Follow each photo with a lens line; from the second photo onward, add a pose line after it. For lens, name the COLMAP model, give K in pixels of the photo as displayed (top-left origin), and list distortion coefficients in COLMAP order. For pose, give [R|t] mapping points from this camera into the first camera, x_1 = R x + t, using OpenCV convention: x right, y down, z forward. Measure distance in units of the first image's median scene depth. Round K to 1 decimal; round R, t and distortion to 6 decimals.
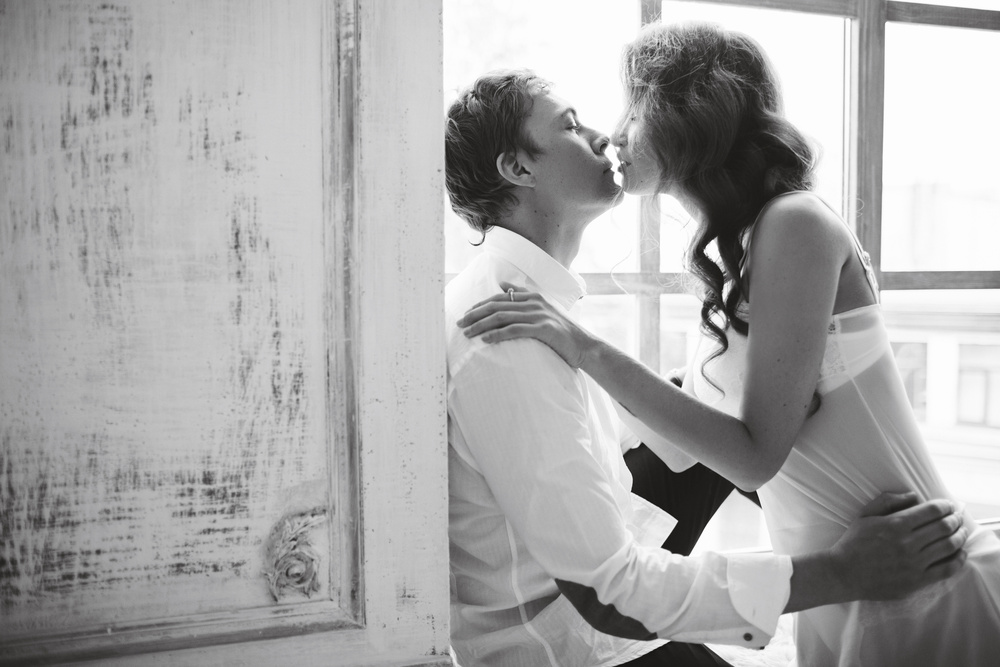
lens RADIAL K [[973.0, 0, 495.3], [0, 973.0, 333.1], [0, 0, 1]] dist [-0.096771, 0.111688]
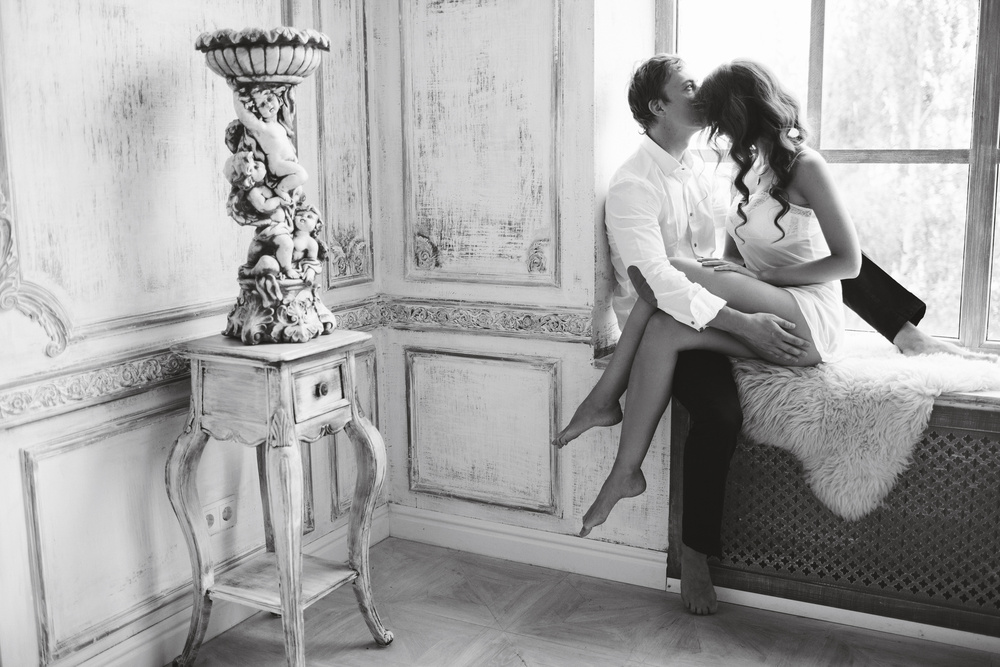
lens RADIAL K [[1054.6, 0, 498.0], [0, 1054.6, 344.5], [0, 0, 1]] dist [-0.086575, 0.119622]
pose [[0.690732, 0.129077, -0.711497, 1.804850], [-0.048605, 0.990002, 0.132416, 0.094751], [0.721475, -0.056882, 0.690100, -1.079317]]
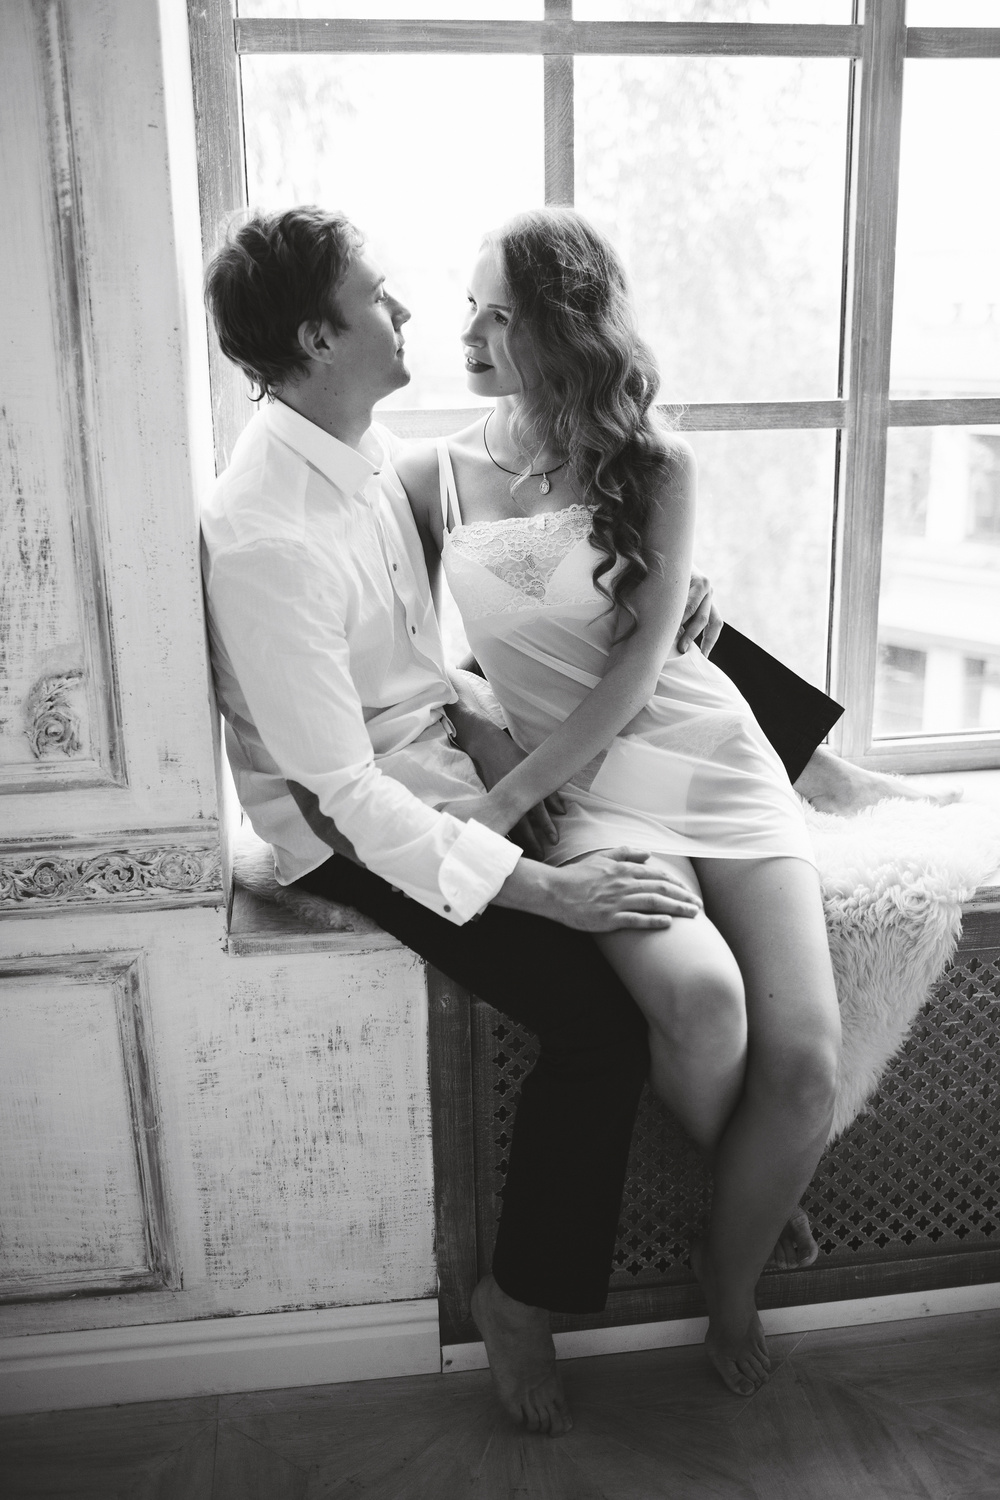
lens RADIAL K [[1482.7, 0, 499.9], [0, 1482.7, 755.4], [0, 0, 1]] dist [-0.095619, 0.115924]
pose [[0.984301, 0.039682, -0.171978, 0.542922], [-0.001493, 0.976234, 0.216712, -0.072243], [0.176490, -0.213053, 0.960968, -0.449388]]
